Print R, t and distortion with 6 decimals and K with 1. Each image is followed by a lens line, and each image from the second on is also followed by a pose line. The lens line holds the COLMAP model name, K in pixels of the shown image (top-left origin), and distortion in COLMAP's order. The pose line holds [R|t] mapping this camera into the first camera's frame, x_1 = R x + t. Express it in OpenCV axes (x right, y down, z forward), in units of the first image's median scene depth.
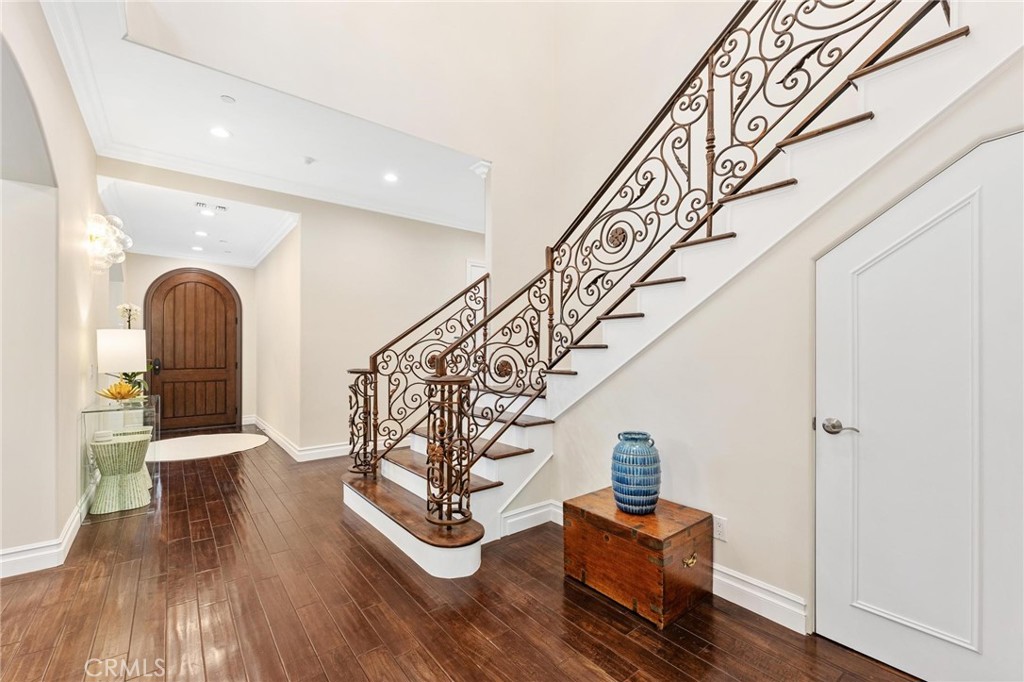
lens RADIAL K [[439.7, 0, 514.6], [0, 439.7, 347.9], [0, 0, 1]] dist [0.013686, 0.000143]
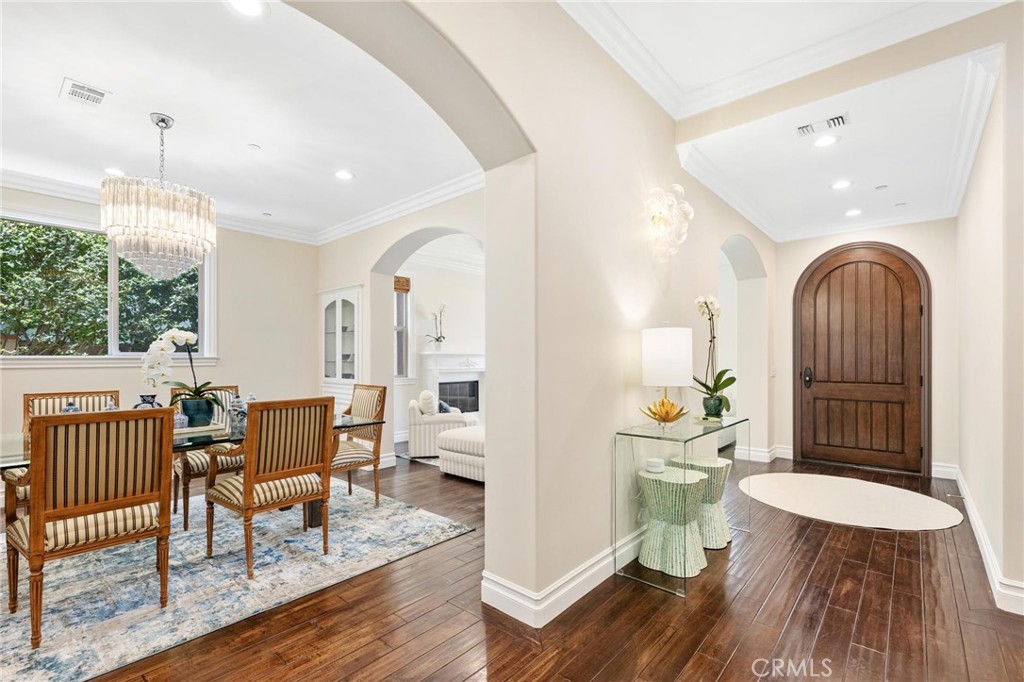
lens RADIAL K [[440.0, 0, 532.1], [0, 440.0, 358.5], [0, 0, 1]] dist [0.002296, 0.000929]
pose [[0.167778, 0.000137, -0.985825, -0.105578], [0.006280, 0.999980, 0.001208, 0.003712], [0.985805, -0.006393, 0.167773, 0.364164]]
